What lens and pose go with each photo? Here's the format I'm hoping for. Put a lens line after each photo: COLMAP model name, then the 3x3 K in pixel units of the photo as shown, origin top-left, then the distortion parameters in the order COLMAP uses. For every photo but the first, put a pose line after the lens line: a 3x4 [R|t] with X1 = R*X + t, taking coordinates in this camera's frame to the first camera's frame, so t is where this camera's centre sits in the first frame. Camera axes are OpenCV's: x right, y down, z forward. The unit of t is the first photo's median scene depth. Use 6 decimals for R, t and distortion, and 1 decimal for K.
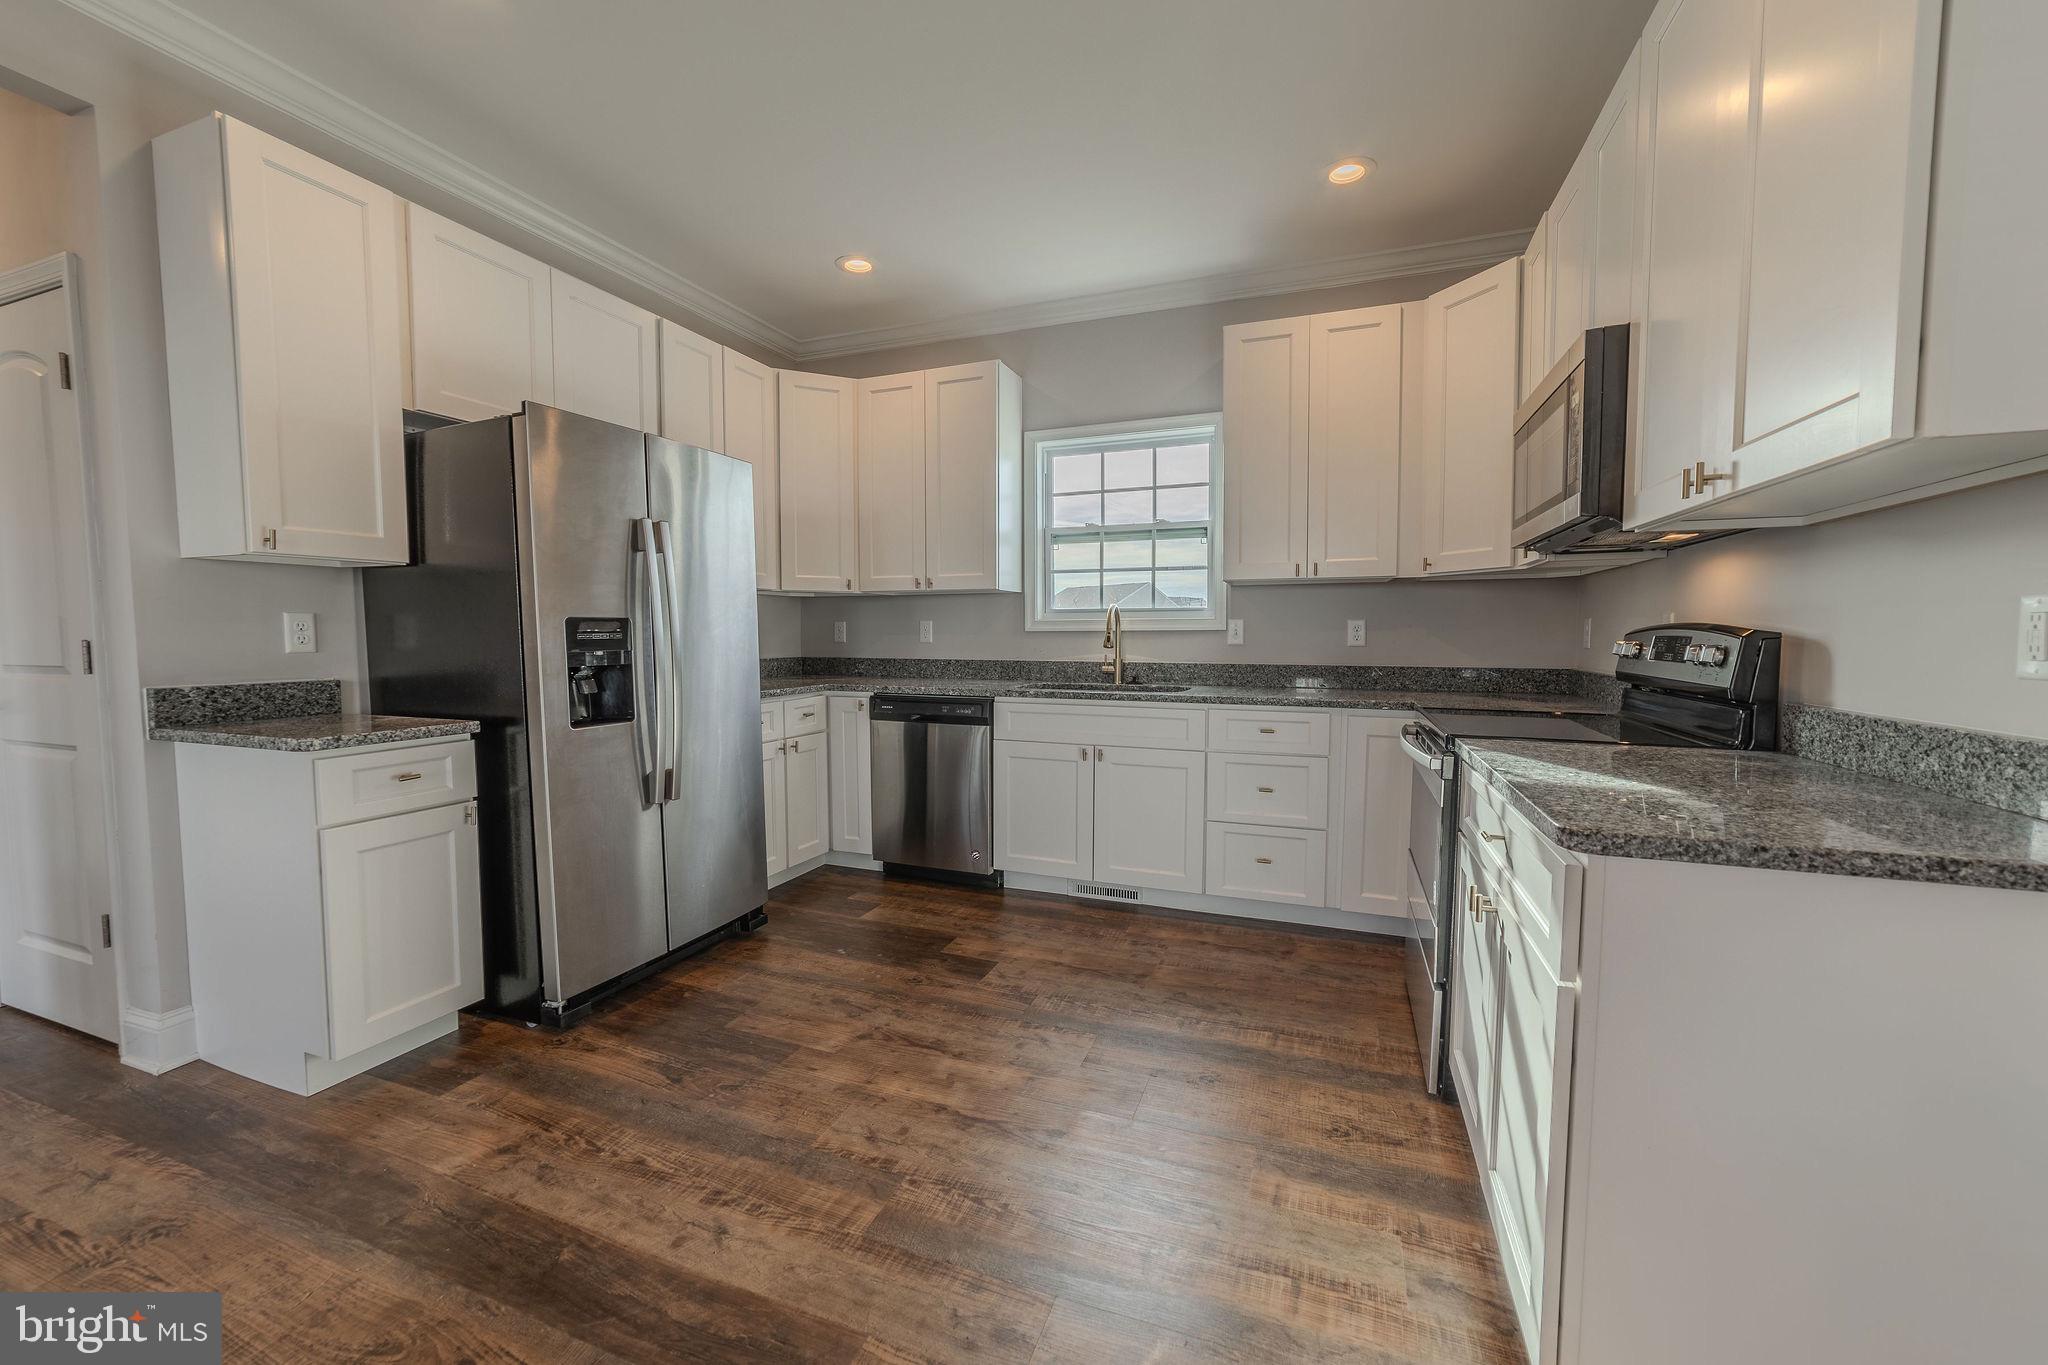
lens RADIAL K [[798.1, 0, 1005.5], [0, 798.1, 680.4], [0, 0, 1]] dist [-0.021422, 0.008381]
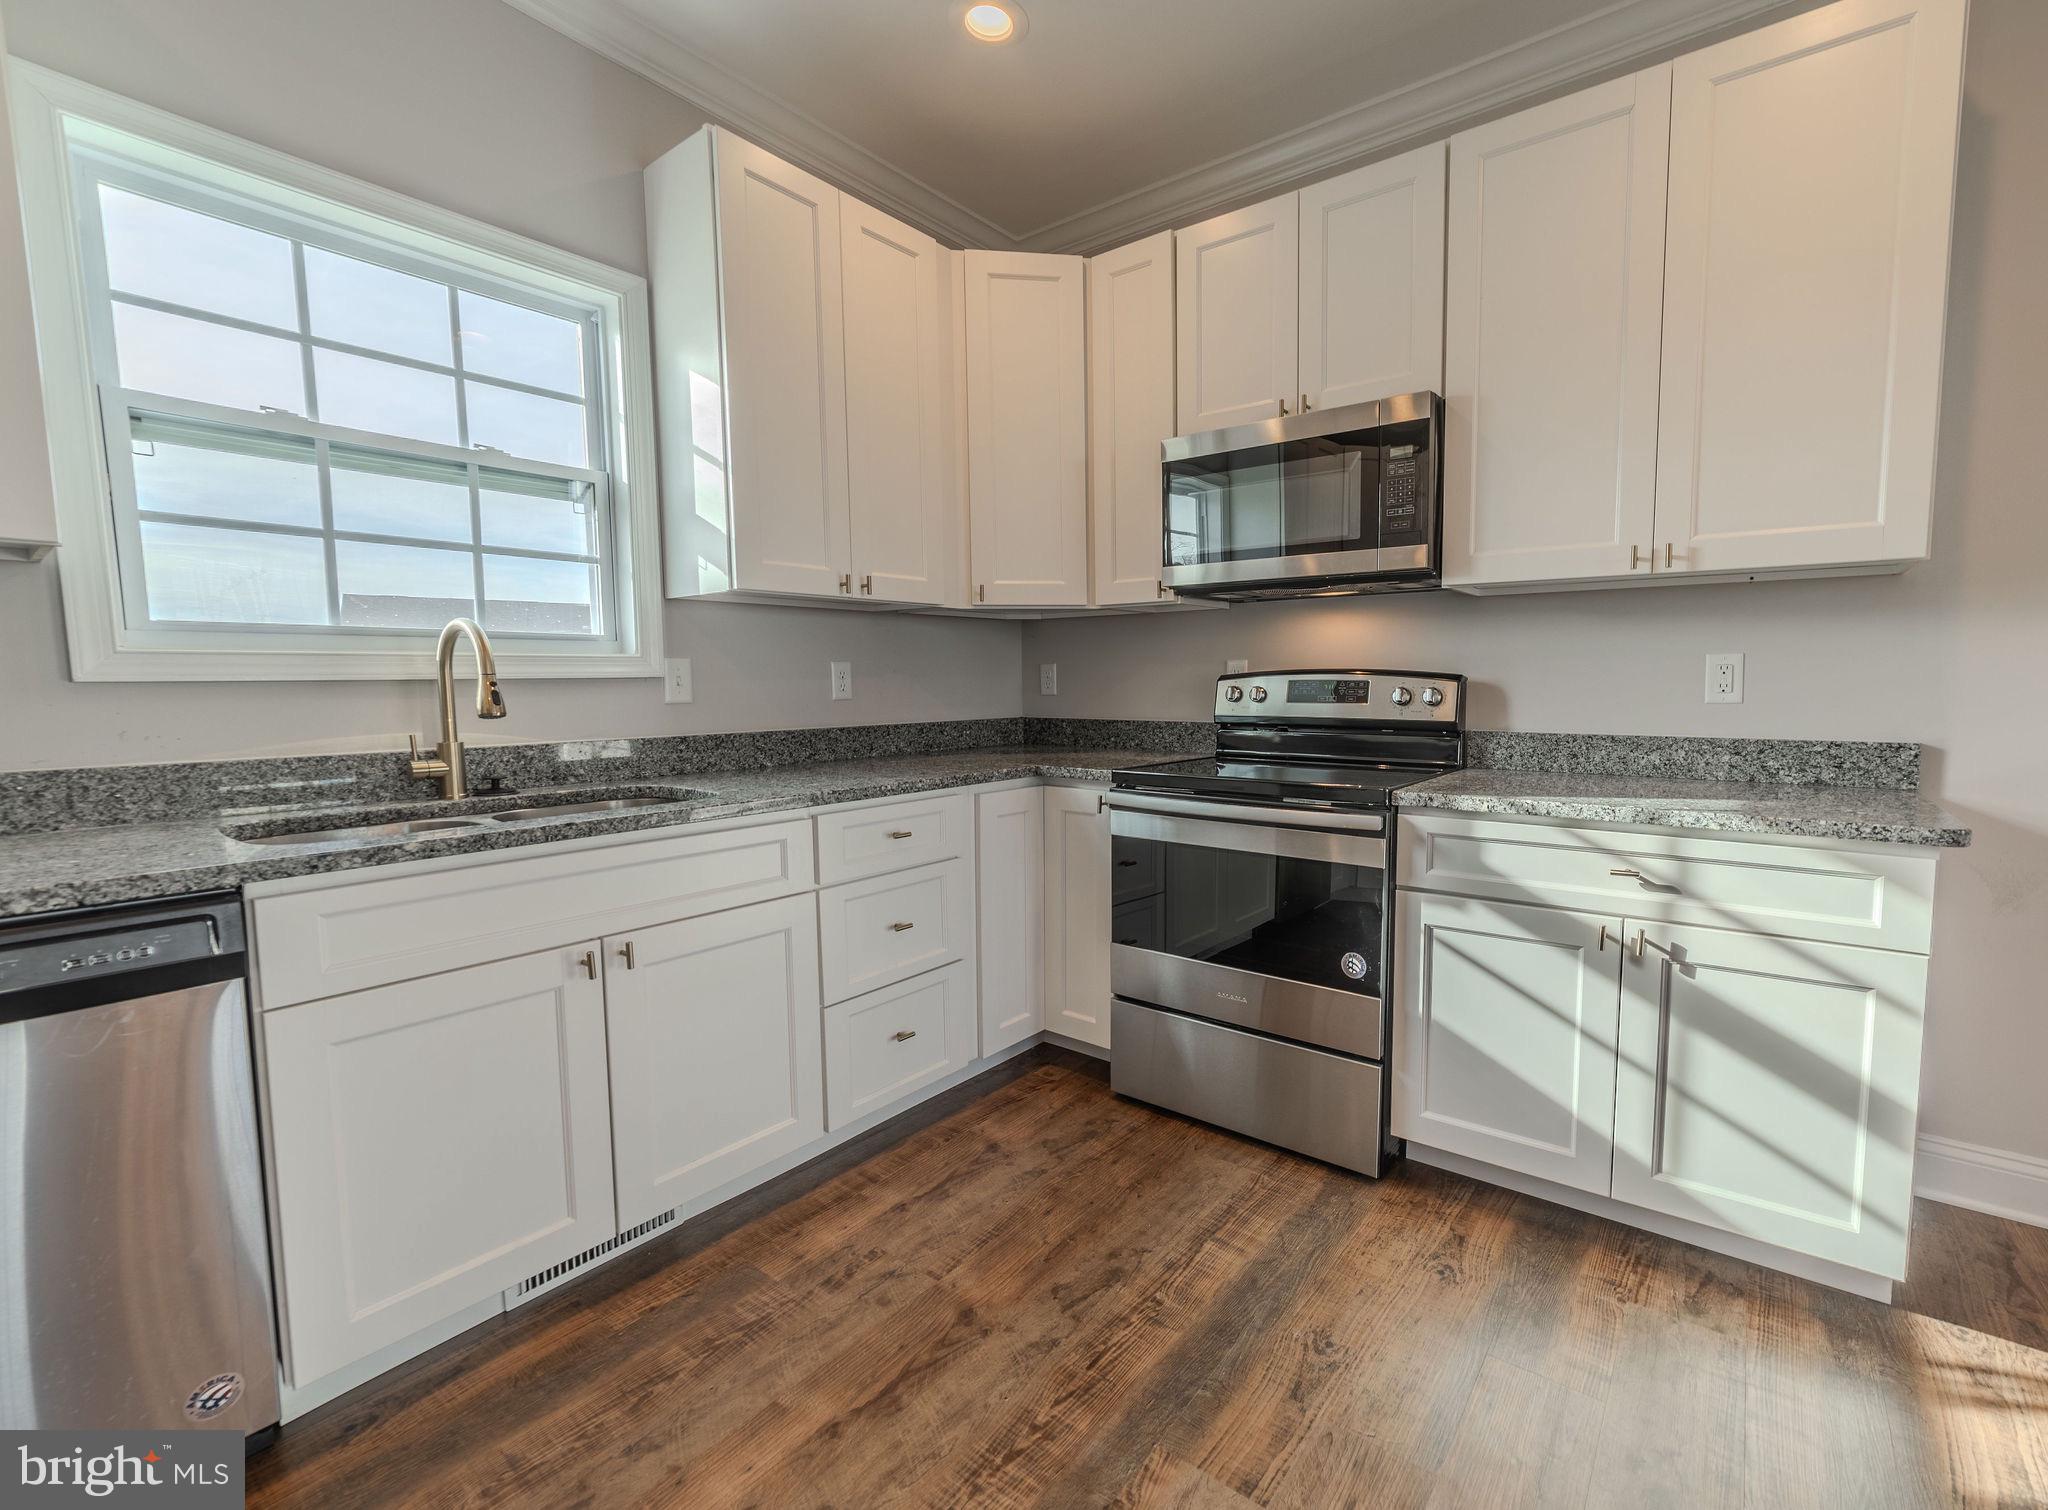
lens RADIAL K [[894.3, 0, 1127.4], [0, 894.3, 753.6], [0, 0, 1]] dist [-0.022859, 0.008442]
pose [[0.226355, -0.082386, 0.970554, -0.288789], [0.063108, 0.995563, 0.069790, -0.035846], [-0.971998, 0.045453, 0.230550, 0.596085]]
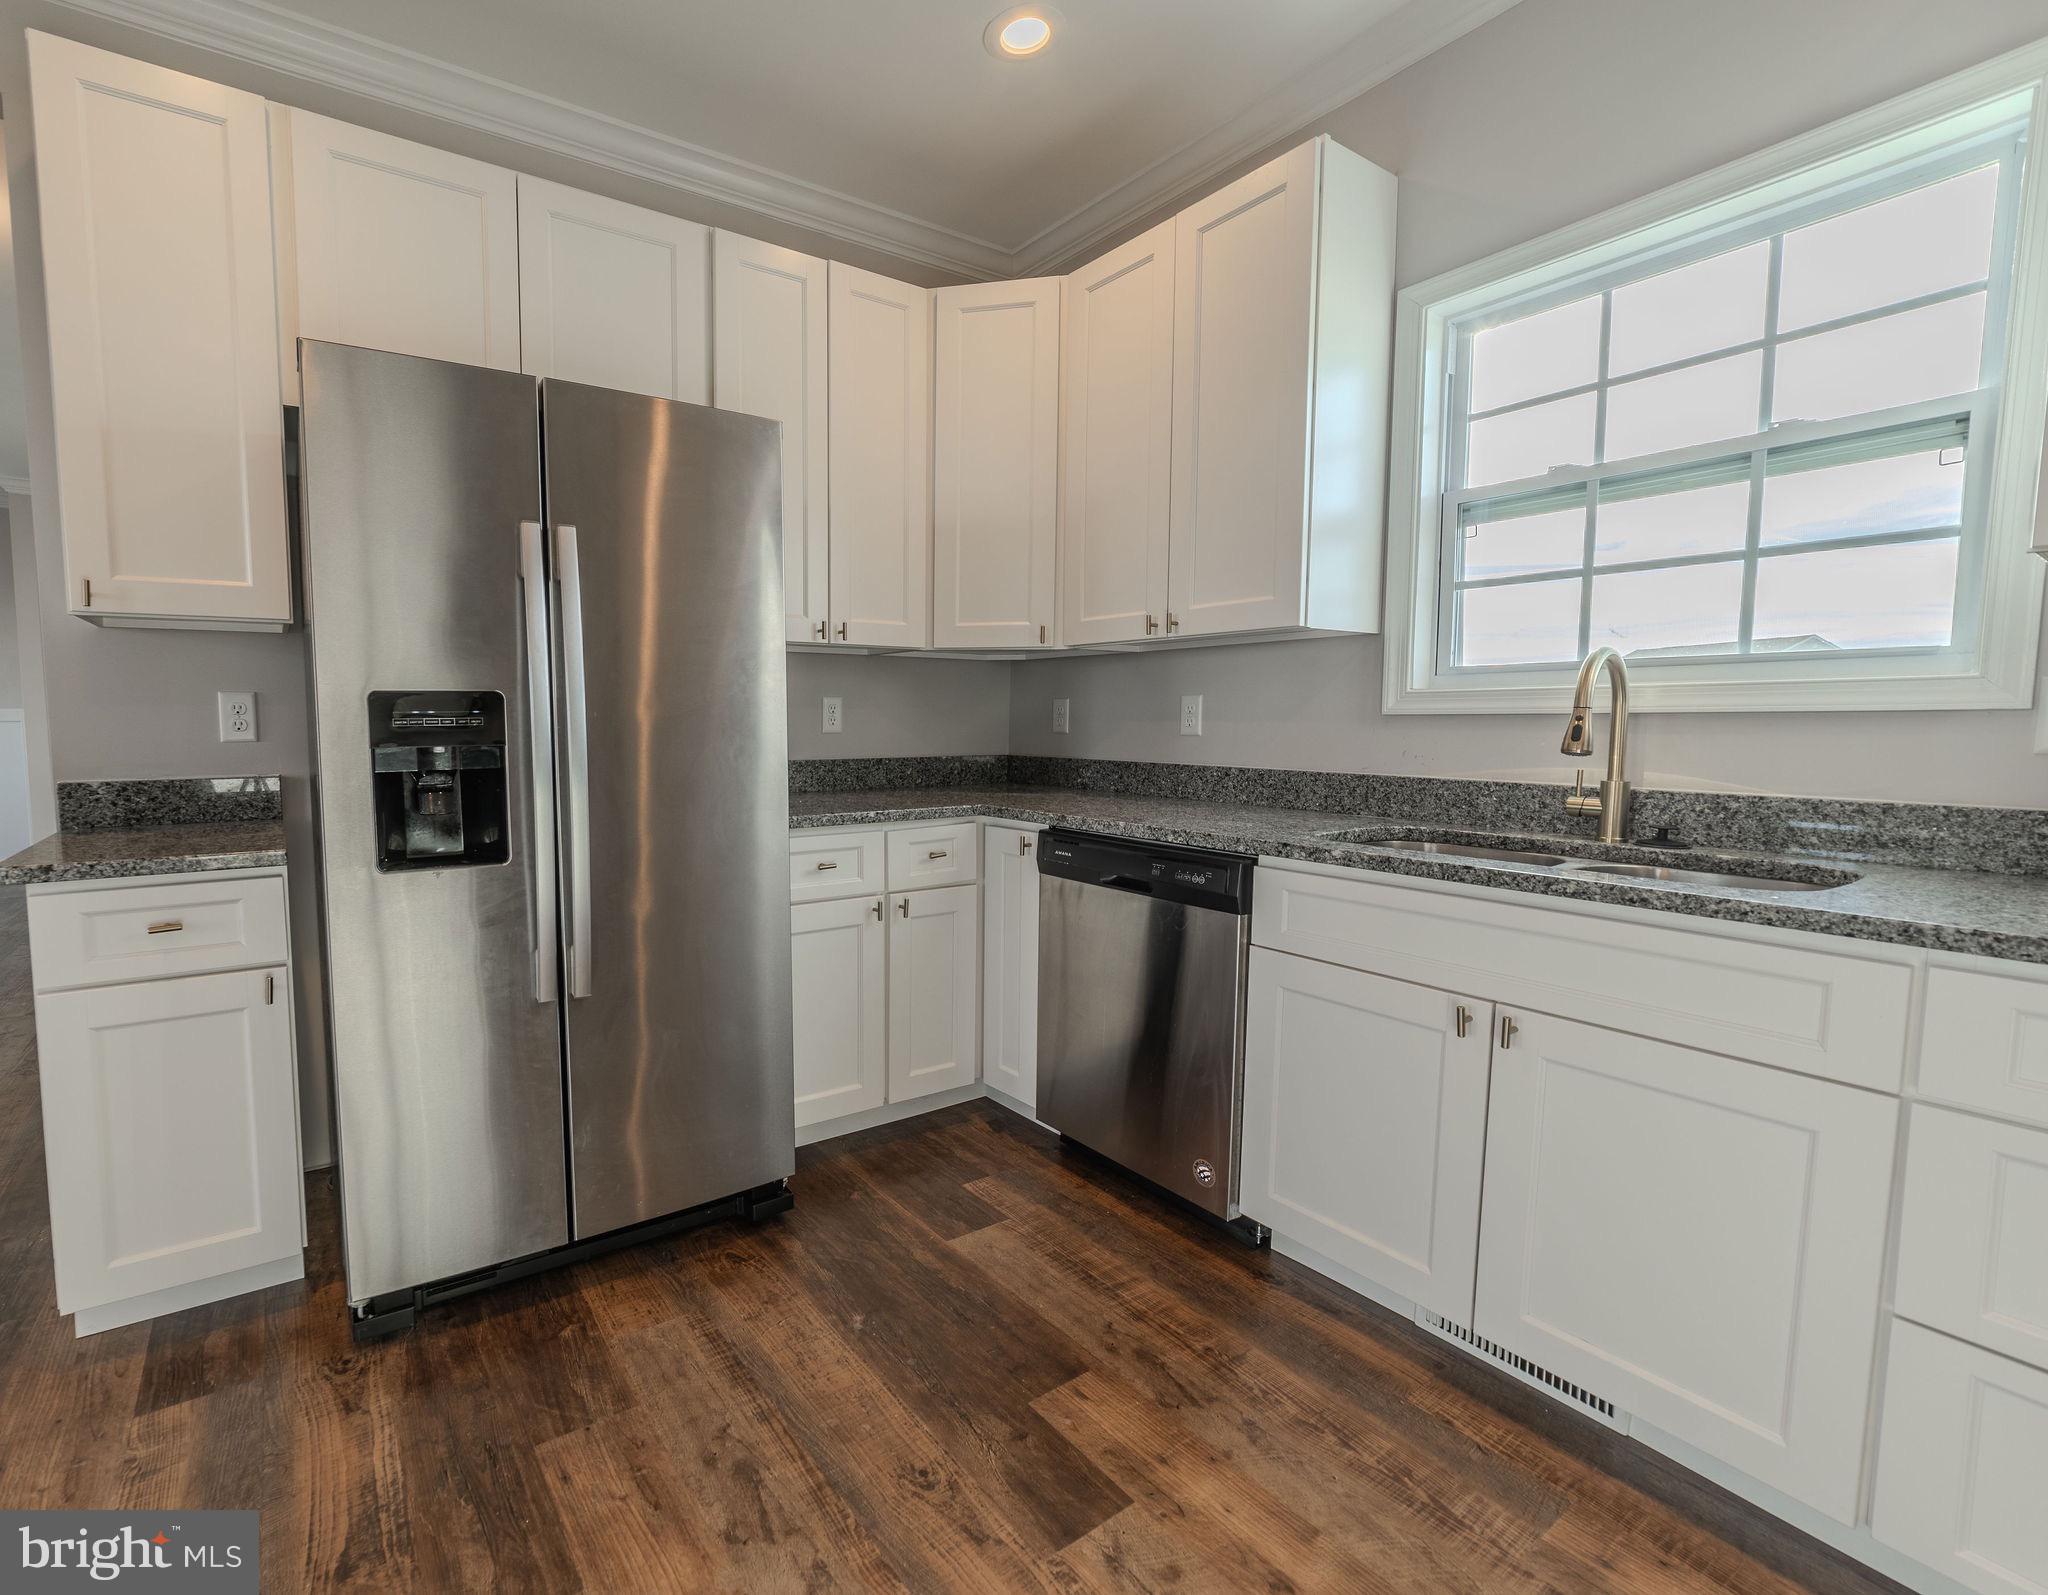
lens RADIAL K [[931.8, 0, 848.1], [0, 931.8, 795.9], [0, 0, 1]] dist [-0.021786, 0.008348]
pose [[0.807210, 0.049112, -0.588218, 0.116291], [-0.035108, 0.998763, 0.035212, -0.025402], [0.589220, -0.007772, 0.807935, 0.440389]]
